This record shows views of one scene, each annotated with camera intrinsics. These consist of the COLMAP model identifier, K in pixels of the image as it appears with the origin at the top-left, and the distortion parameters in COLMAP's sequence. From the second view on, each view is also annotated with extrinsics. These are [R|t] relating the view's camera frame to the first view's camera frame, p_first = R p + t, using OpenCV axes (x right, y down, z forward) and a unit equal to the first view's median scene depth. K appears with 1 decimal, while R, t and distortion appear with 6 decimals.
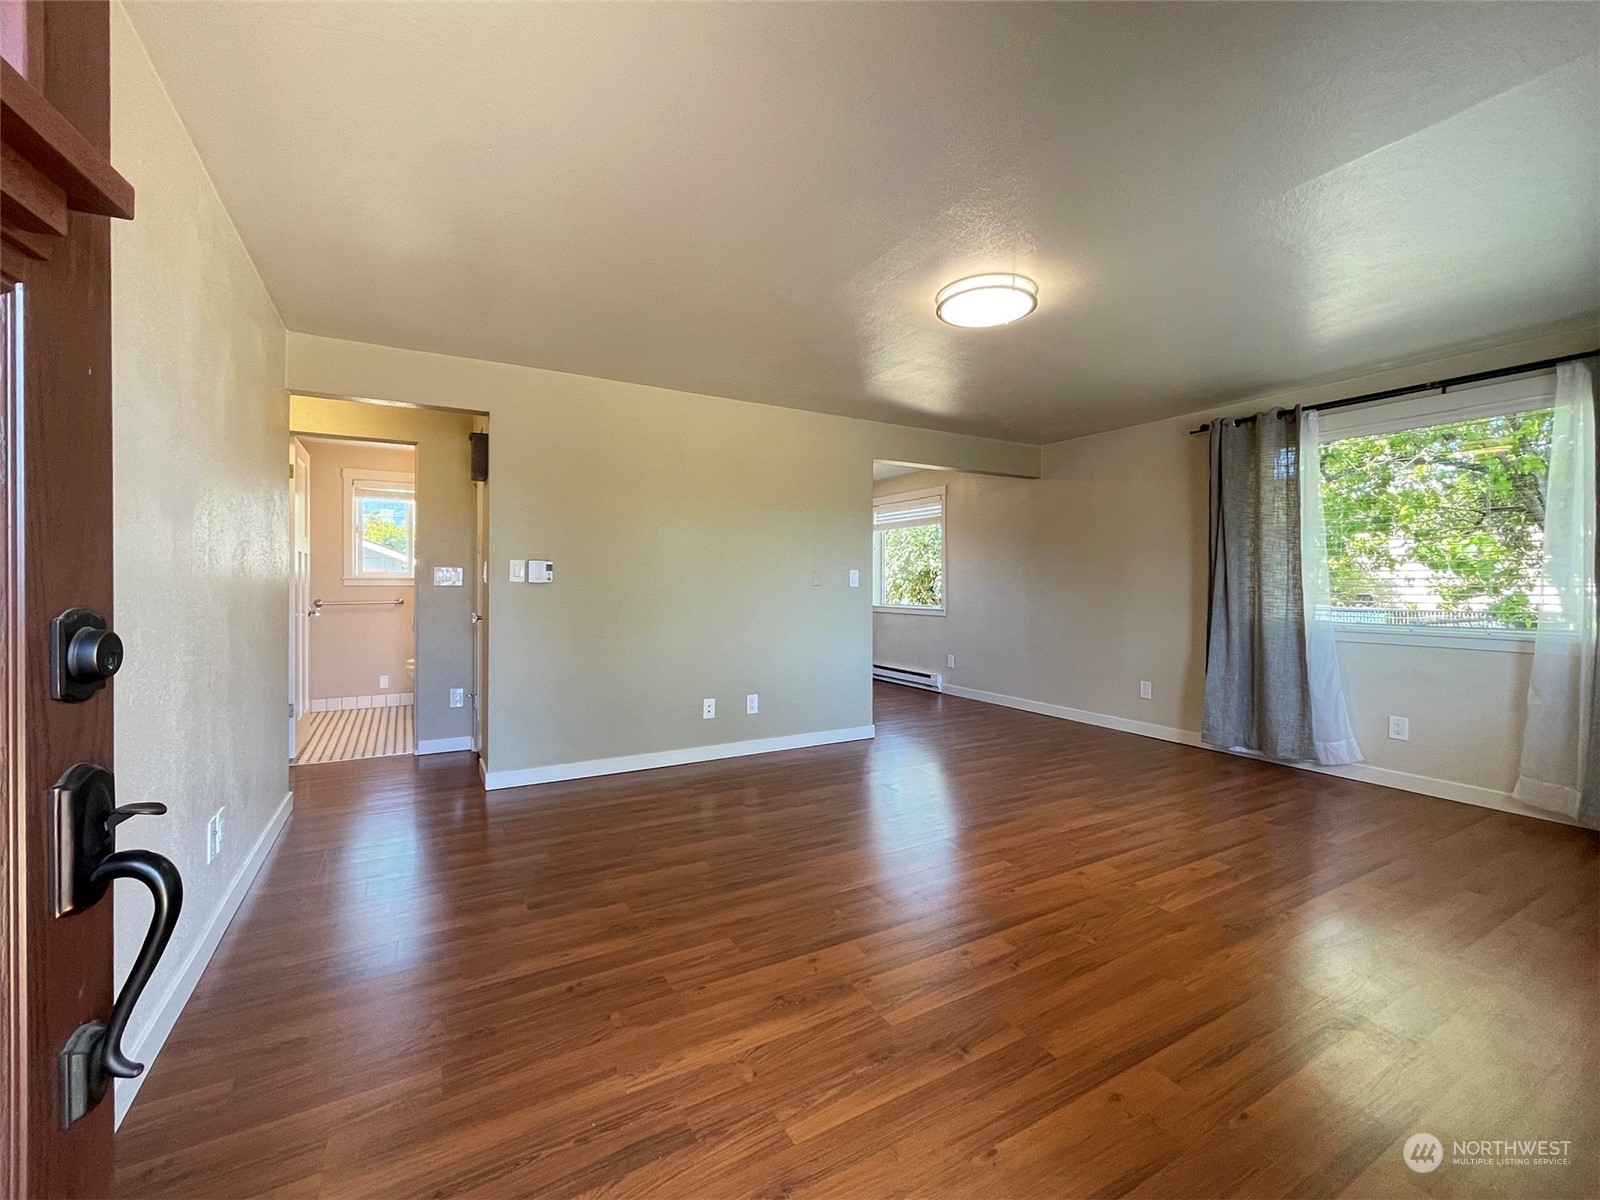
lens RADIAL K [[667.0, 0, 793.2], [0, 667.0, 592.9], [0, 0, 1]] dist [0.000741, -0.001051]
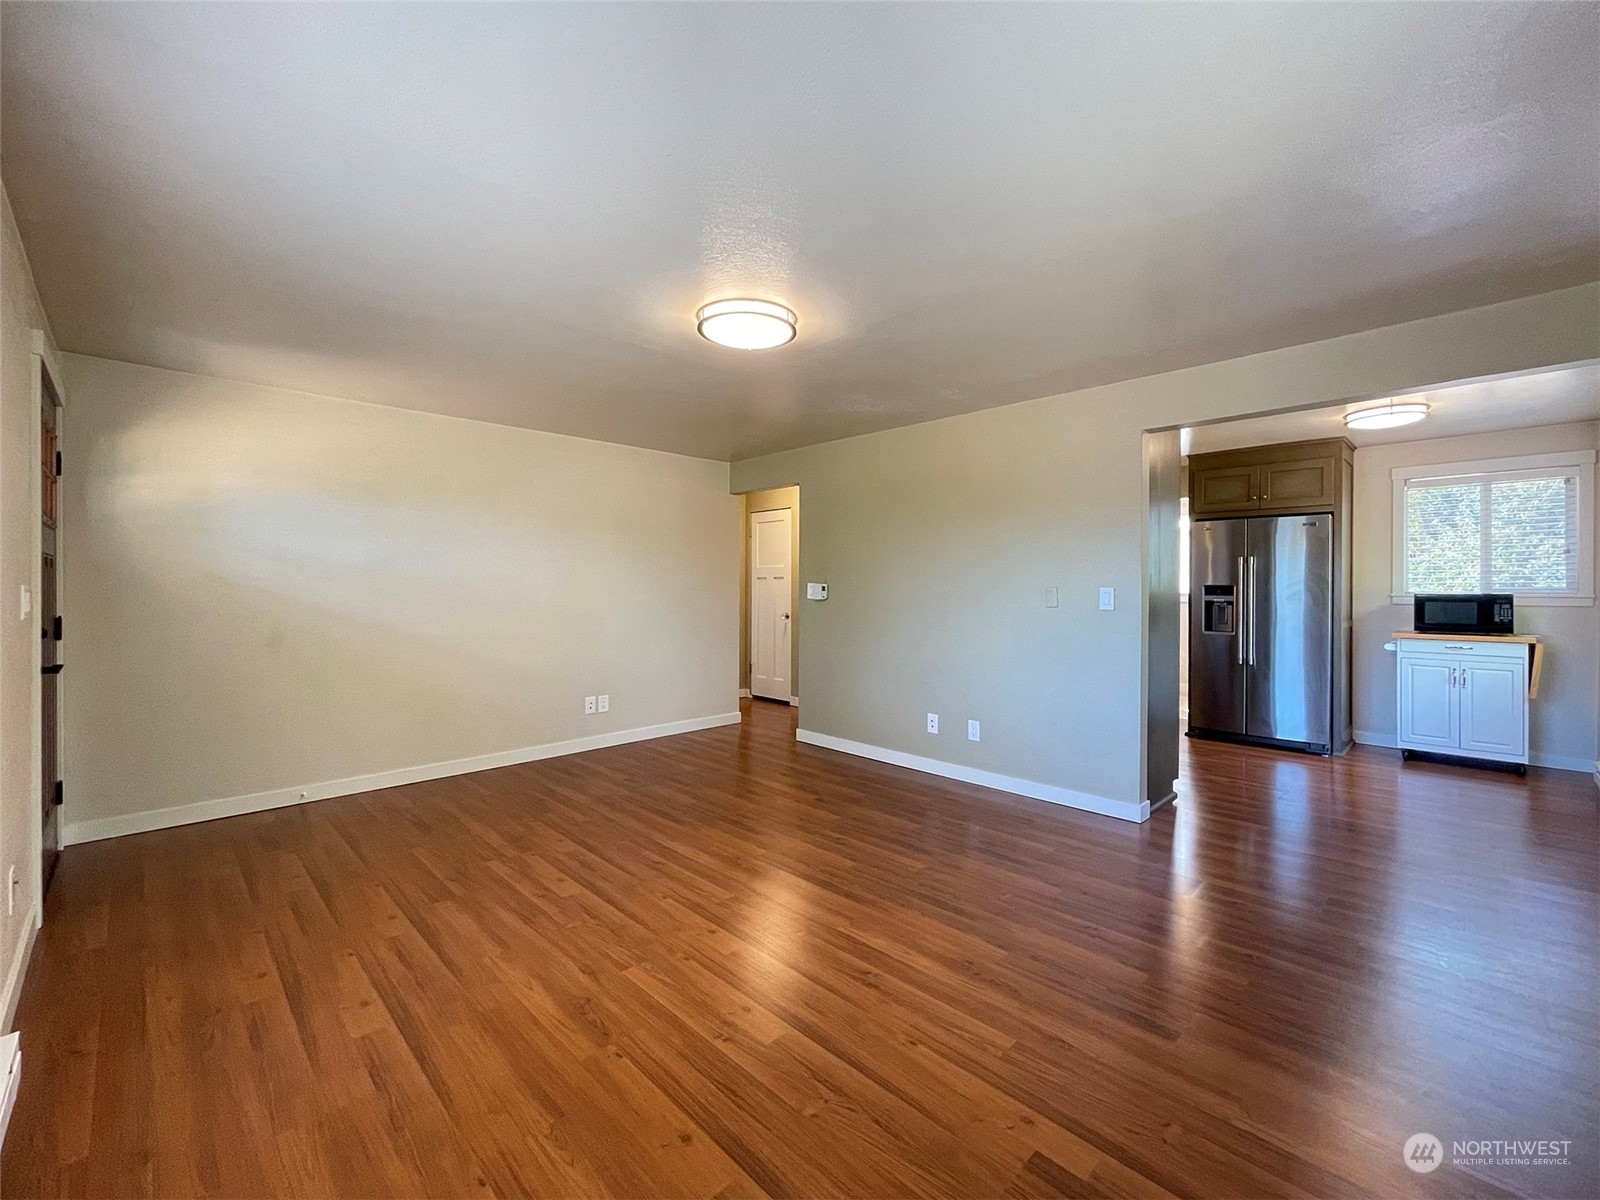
lens RADIAL K [[667.0, 0, 801.4], [0, 667.0, 588.6], [0, 0, 1]] dist [0.000741, -0.001051]
pose [[0.266668, 0.001125, -0.963788, 1.080141], [-0.013940, 0.999899, -0.002690, -0.038617], [0.963688, 0.014152, 0.266656, 0.698481]]
